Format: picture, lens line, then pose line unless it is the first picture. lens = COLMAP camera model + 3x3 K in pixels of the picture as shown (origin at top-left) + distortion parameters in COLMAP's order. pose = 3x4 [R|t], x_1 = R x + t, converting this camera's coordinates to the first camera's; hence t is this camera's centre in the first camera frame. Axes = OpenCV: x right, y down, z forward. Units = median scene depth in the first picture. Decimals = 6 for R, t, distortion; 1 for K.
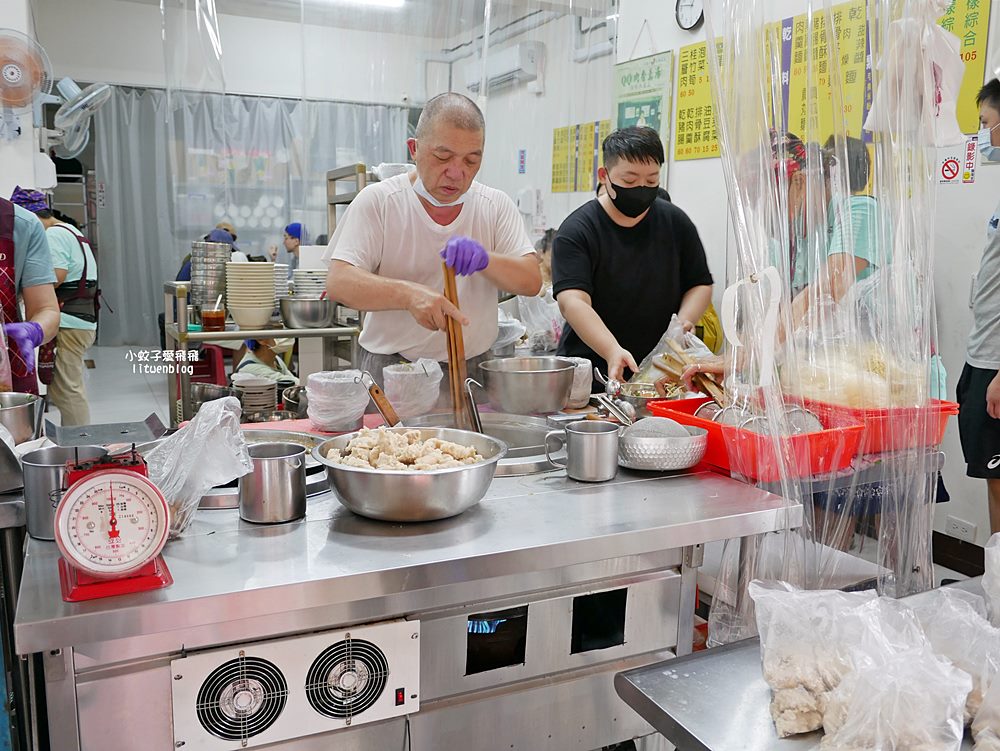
lens RADIAL K [[828.6, 0, 498.5], [0, 828.6, 374.6], [0, 0, 1]] dist [-0.058816, 0.016275]
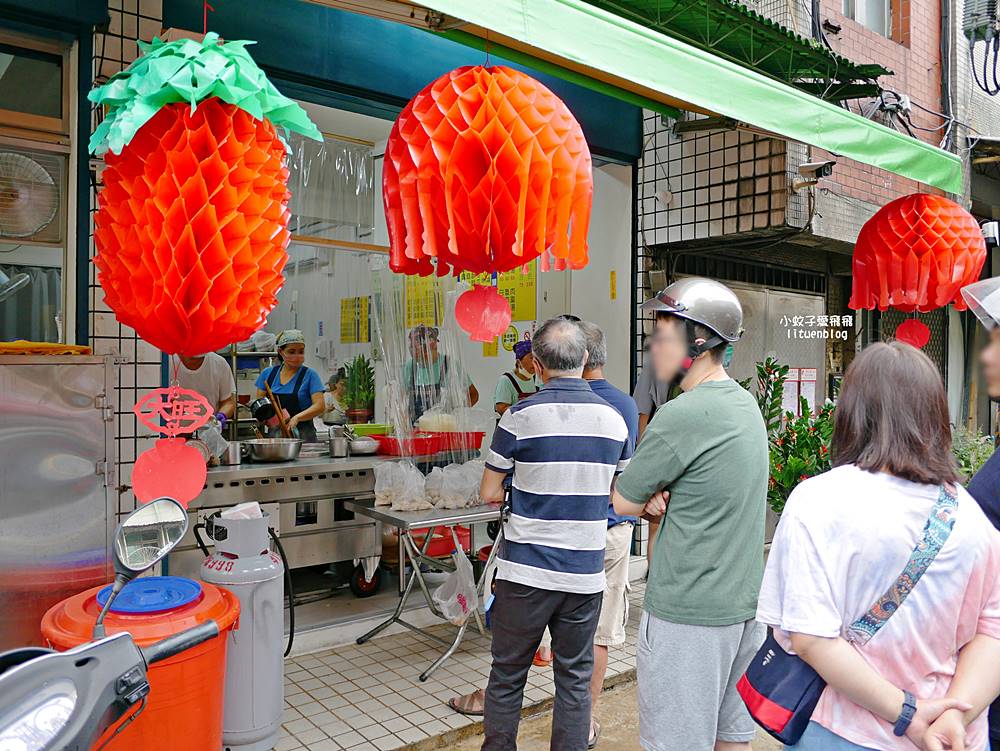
lens RADIAL K [[828.6, 0, 500.0], [0, 828.6, 375.8], [0, 0, 1]] dist [-0.058816, 0.016275]
pose [[0.972259, -0.020620, 0.232995, -0.001386], [0.058171, 0.986126, -0.155470, 0.079613], [-0.226557, 0.164711, 0.959970, -0.458606]]
